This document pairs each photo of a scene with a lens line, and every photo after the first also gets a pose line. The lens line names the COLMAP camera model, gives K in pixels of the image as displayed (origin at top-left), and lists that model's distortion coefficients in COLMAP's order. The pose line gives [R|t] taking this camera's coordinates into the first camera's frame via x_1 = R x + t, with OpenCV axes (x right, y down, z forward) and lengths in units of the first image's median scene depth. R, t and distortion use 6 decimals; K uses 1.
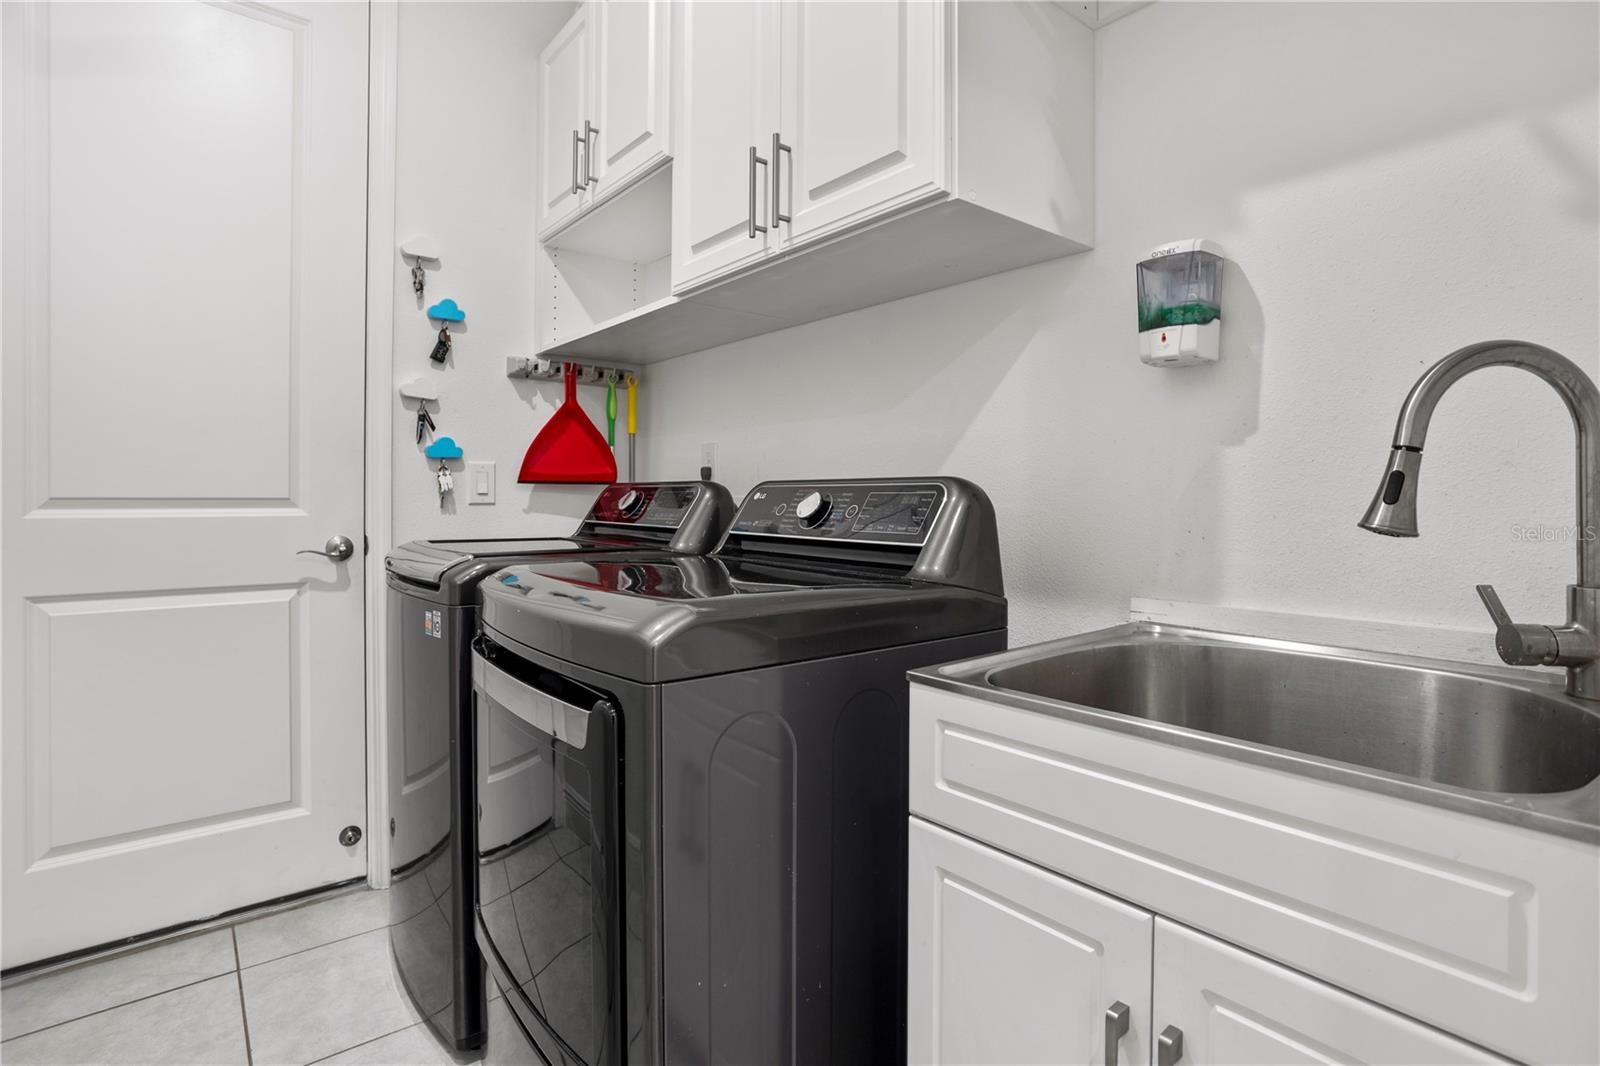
lens RADIAL K [[776.5, 0, 800.0], [0, 776.5, 533.0], [0, 0, 1]] dist [-0.051189, 0.000440]
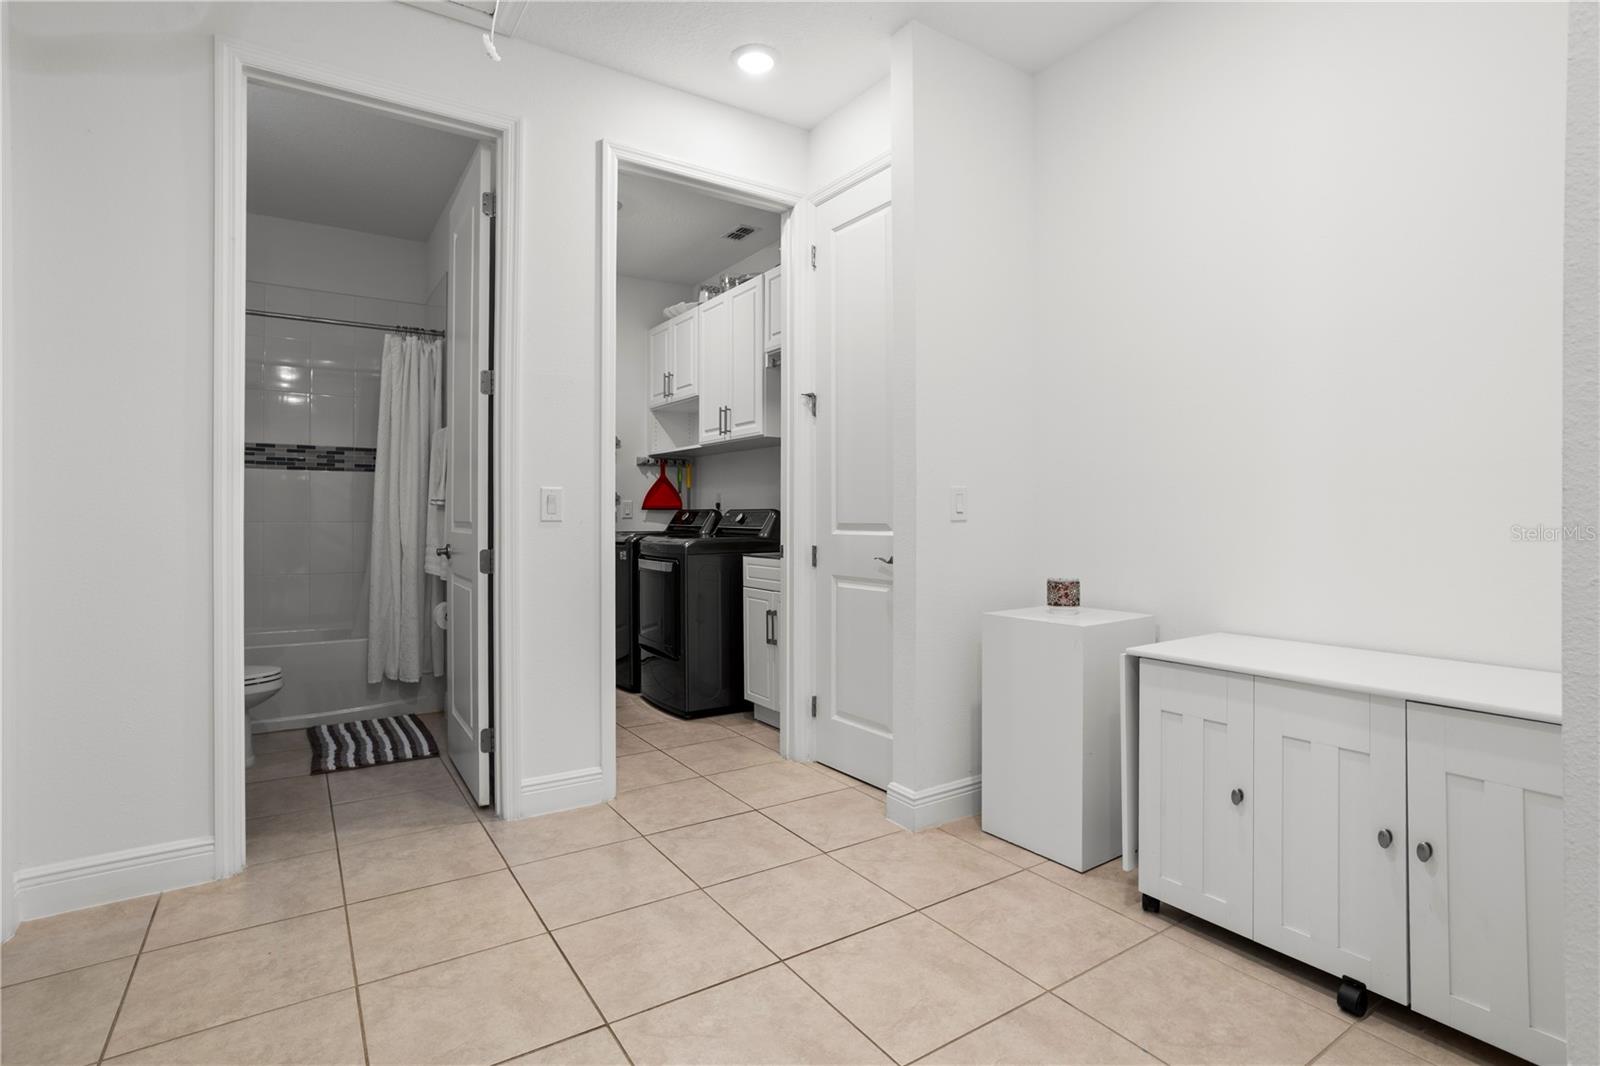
lens RADIAL K [[775.1, 0, 804.2], [0, 775.1, 521.0], [0, 0, 1]] dist [-0.065349, 0.036150]
pose [[0.995951, -0.011528, -0.089153, 0.383220], [0.008247, 0.999278, -0.037077, 0.068547], [0.089517, 0.036192, 0.995328, -1.463414]]
